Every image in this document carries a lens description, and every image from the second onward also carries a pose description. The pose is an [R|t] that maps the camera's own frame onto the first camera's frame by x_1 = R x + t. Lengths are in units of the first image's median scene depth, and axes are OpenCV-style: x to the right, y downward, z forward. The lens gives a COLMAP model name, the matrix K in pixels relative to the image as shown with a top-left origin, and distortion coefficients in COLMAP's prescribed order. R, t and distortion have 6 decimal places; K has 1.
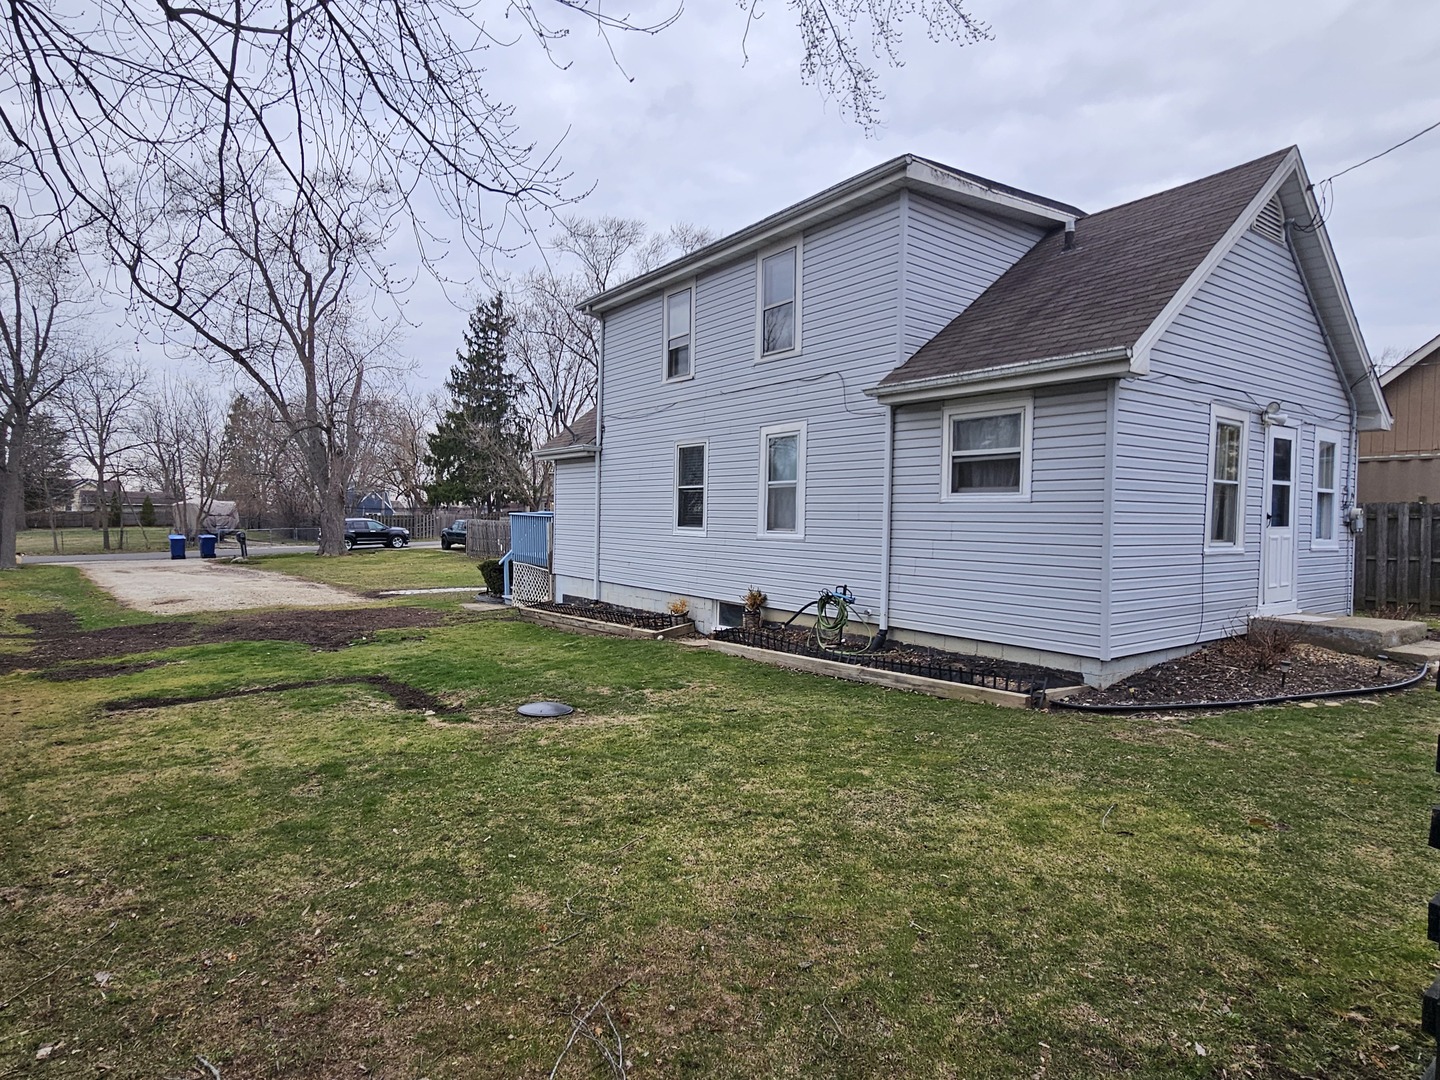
lens RADIAL K [[802.2, 0, 720.0], [0, 802.2, 540.0], [0, 0, 1]] dist [-0.000464, -0.000683]
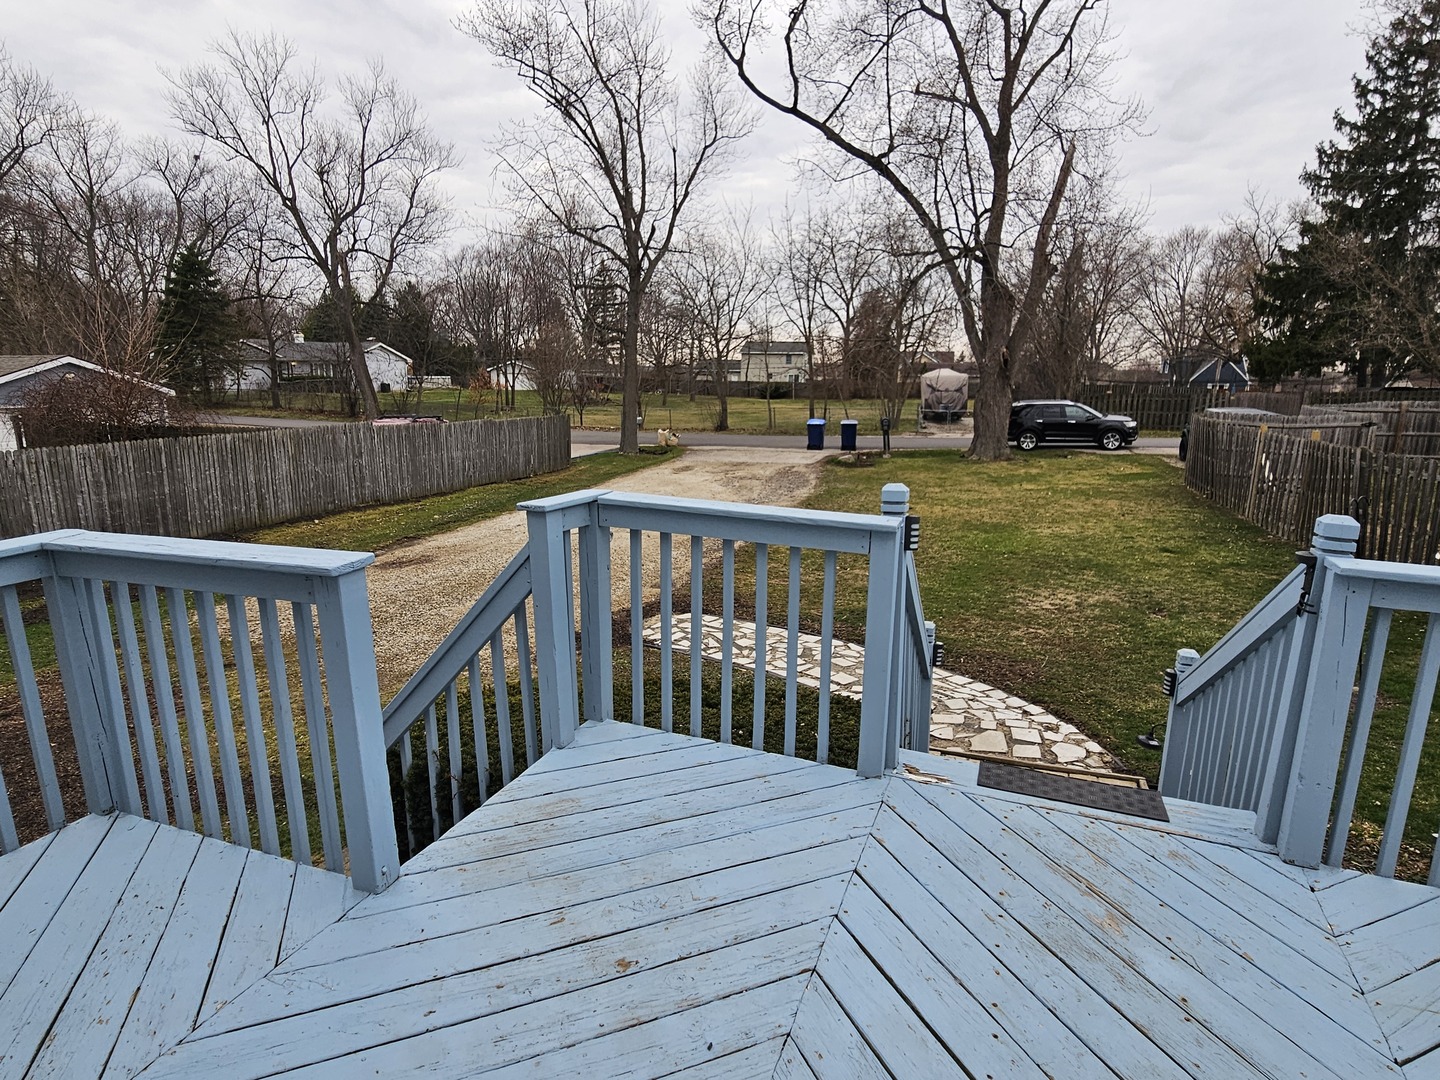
lens RADIAL K [[802.2, 0, 720.0], [0, 802.2, 540.0], [0, 0, 1]] dist [-0.000464, -0.000683]
pose [[0.528617, 0.168598, -0.831949, -0.137717], [-0.032050, 0.983343, 0.178914, -0.106470], [0.848255, -0.067913, 0.525215, 1.879044]]
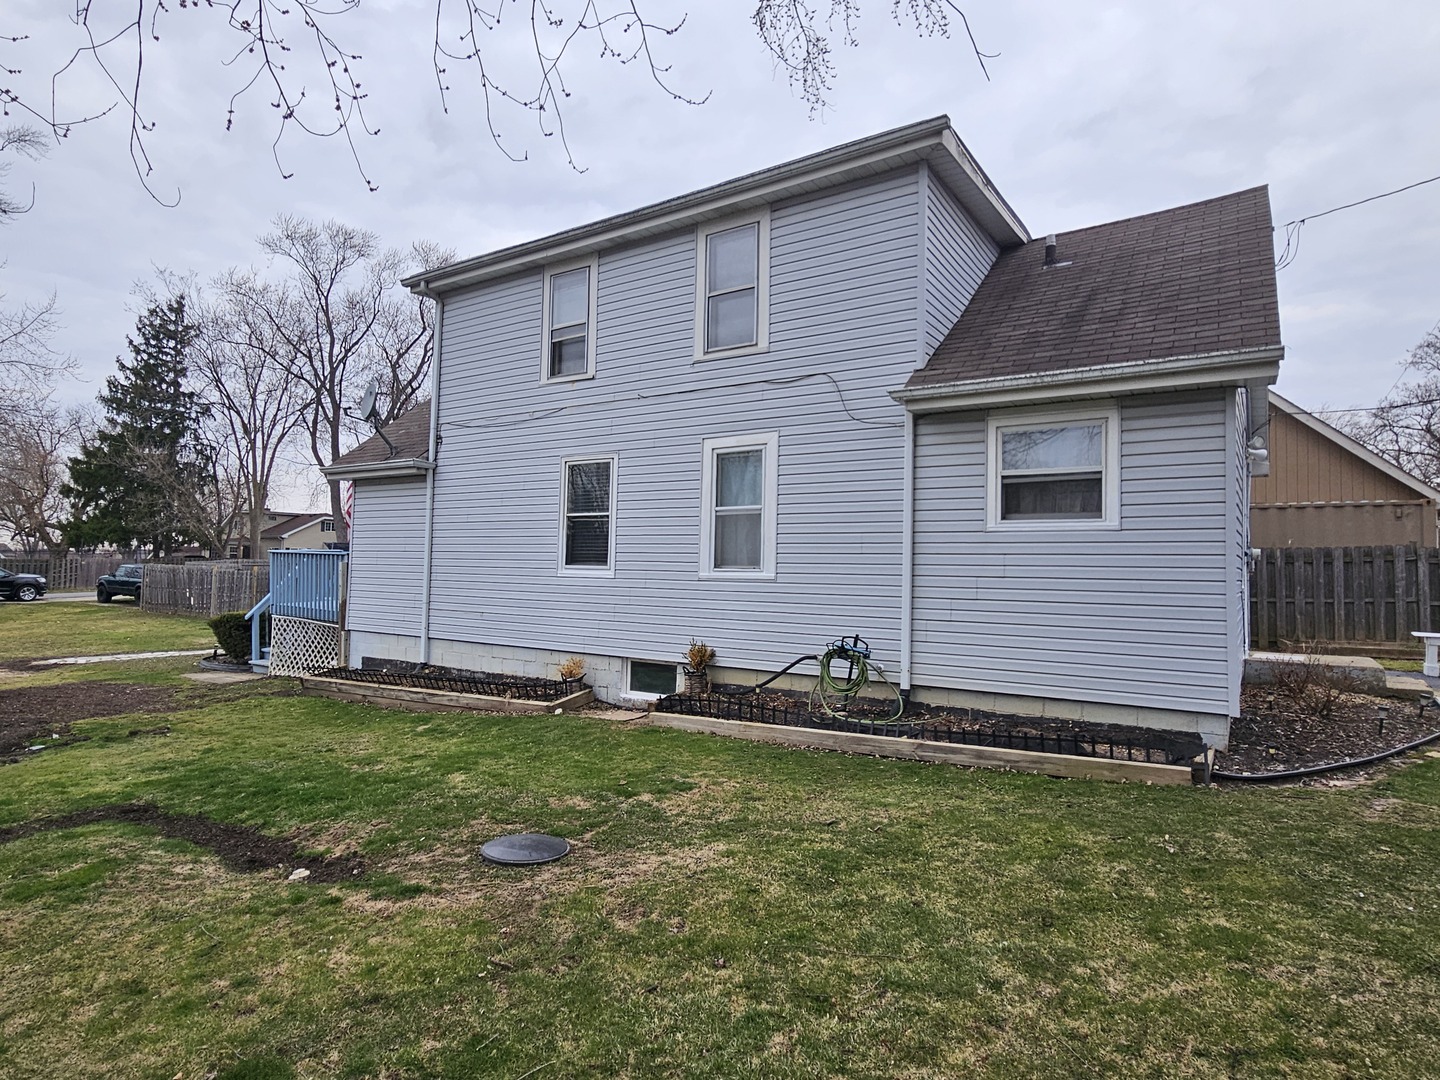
lens RADIAL K [[802.2, 0, 720.0], [0, 802.2, 540.0], [0, 0, 1]] dist [-0.000464, -0.000683]
pose [[0.938620, 0.016189, 0.344573, -0.212505], [0.005292, 0.998105, -0.061309, 0.008899], [-0.344912, 0.059369, 0.936755, 0.255341]]
